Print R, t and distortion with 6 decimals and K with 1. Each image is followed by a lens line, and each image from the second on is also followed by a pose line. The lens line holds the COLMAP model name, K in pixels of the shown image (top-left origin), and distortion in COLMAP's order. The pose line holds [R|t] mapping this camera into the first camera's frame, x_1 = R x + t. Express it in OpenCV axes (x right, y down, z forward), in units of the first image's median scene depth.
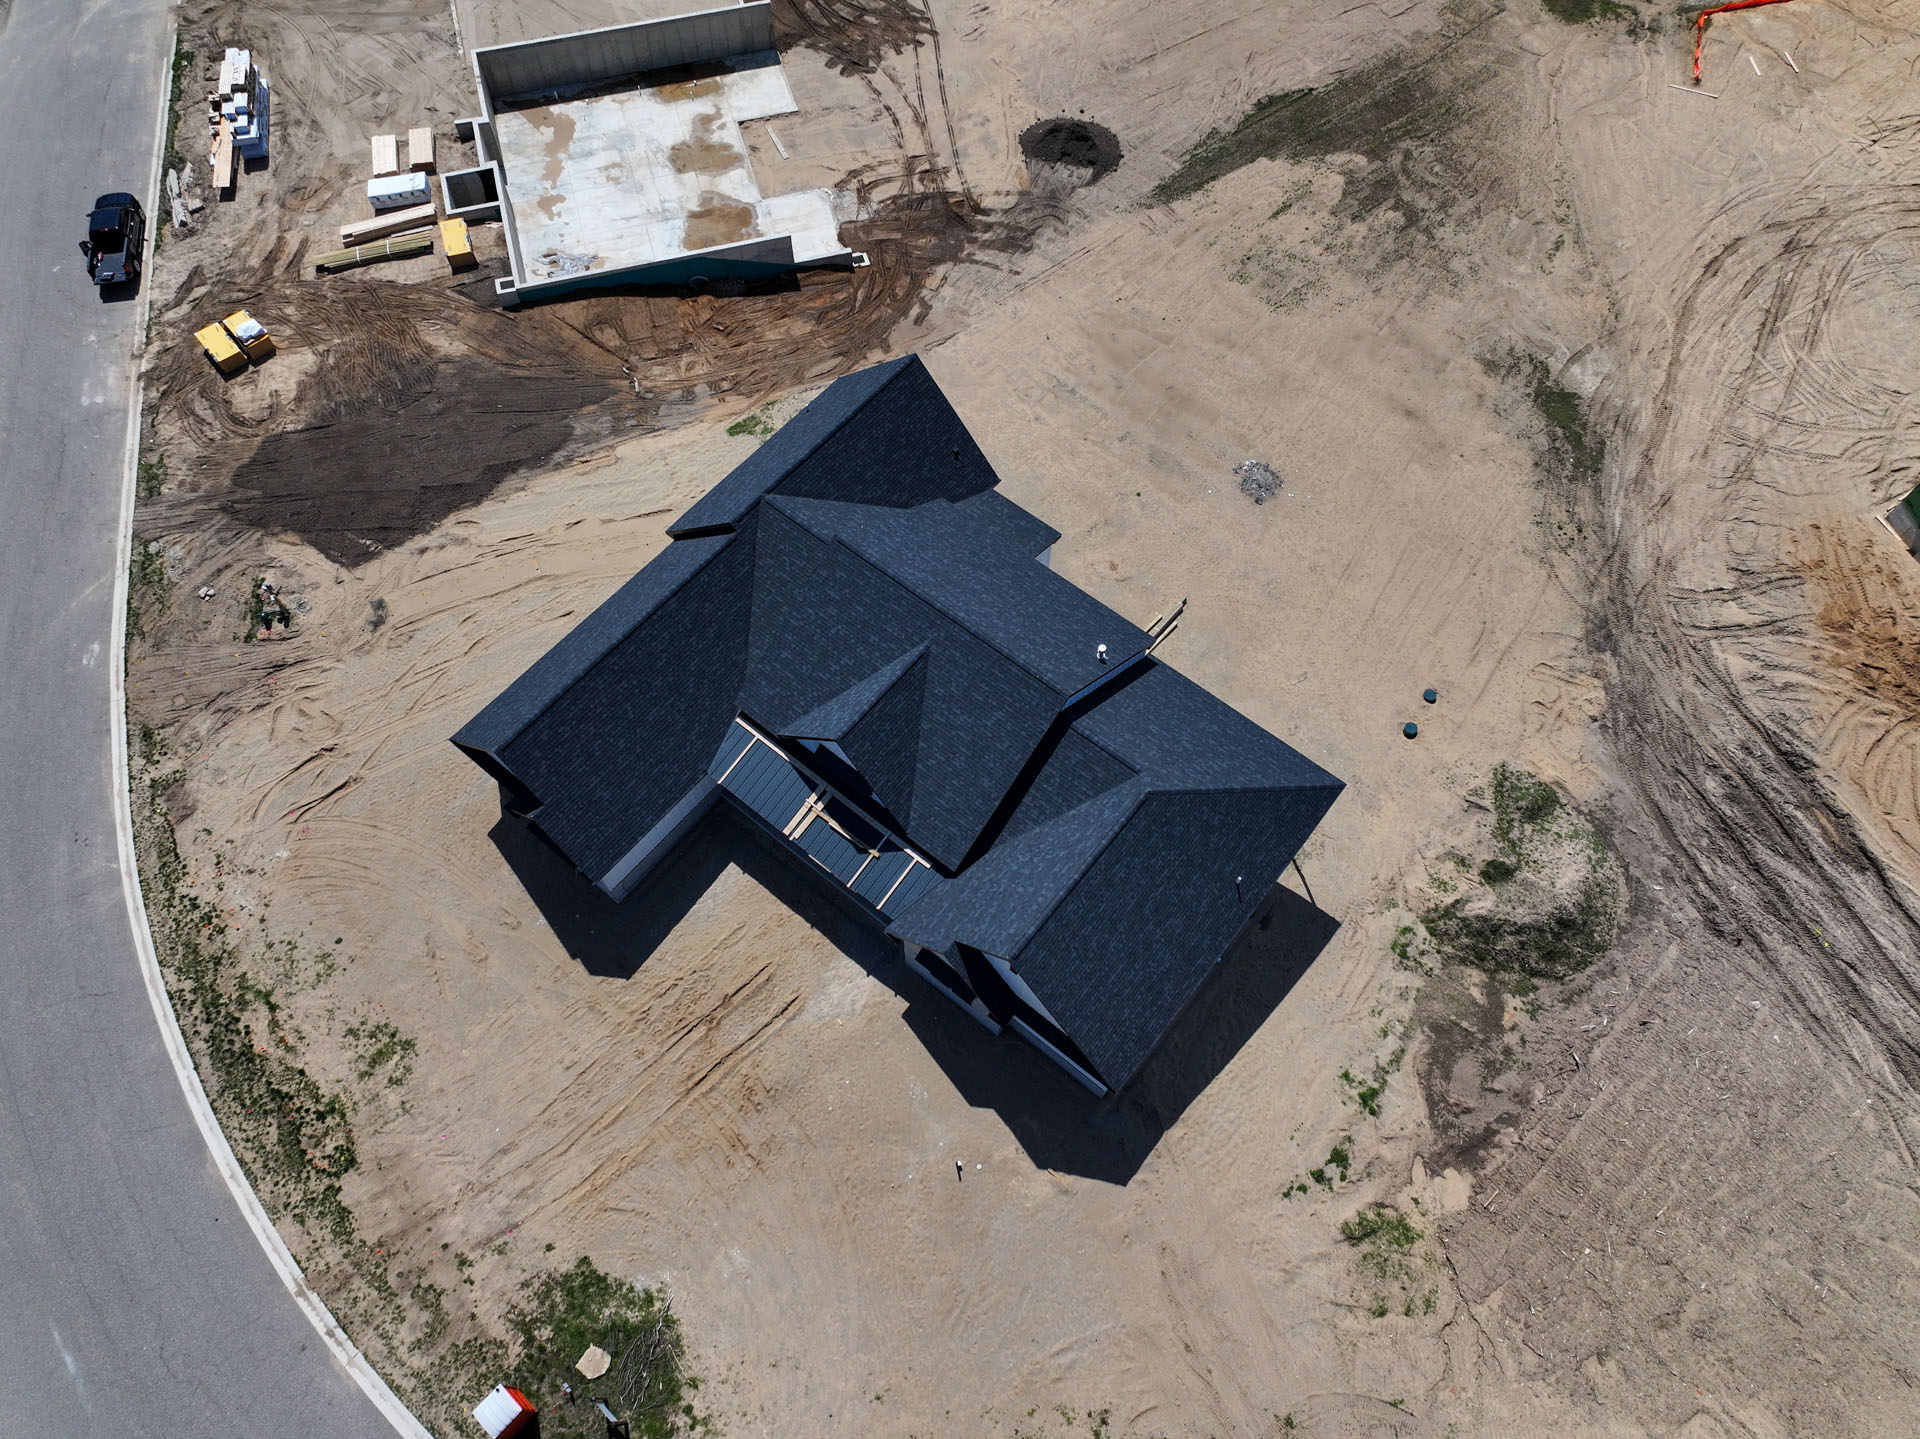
lens RADIAL K [[1343.3, 0, 959.0], [0, 1343.3, 719.9], [0, 0, 1]] dist [0.013764, -0.001130]
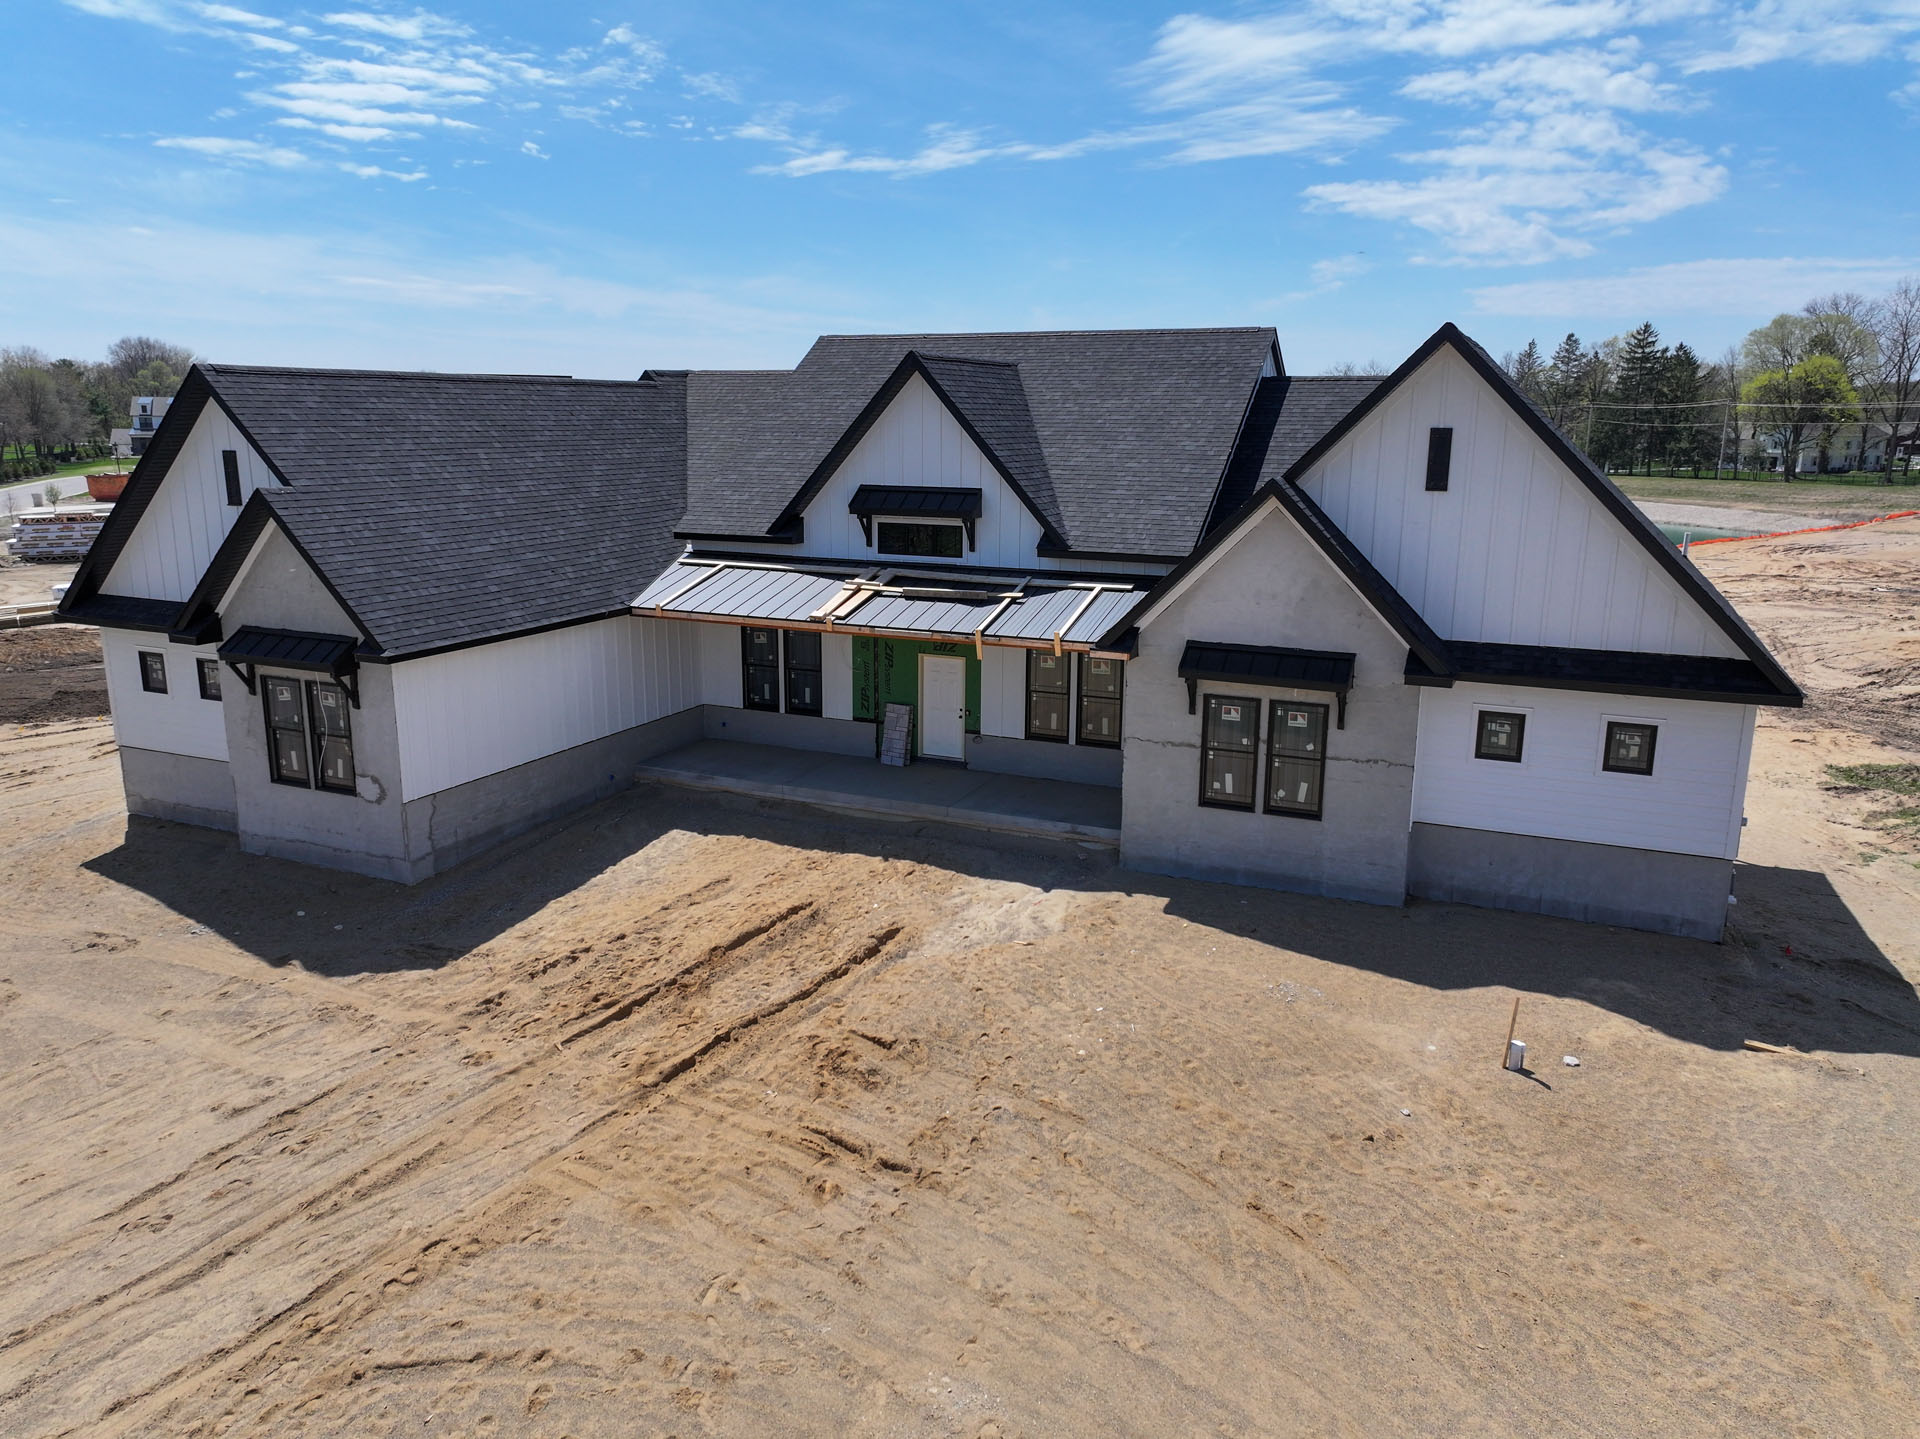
lens RADIAL K [[1343.3, 0, 956.2], [0, 1343.3, 719.3], [0, 0, 1]] dist [0.013764, -0.001130]
pose [[0.966068, -0.060216, 0.251172, -0.201878], [0.227577, 0.658354, -0.717481, 0.459924], [-0.122156, 0.750296, 0.649718, 0.705523]]
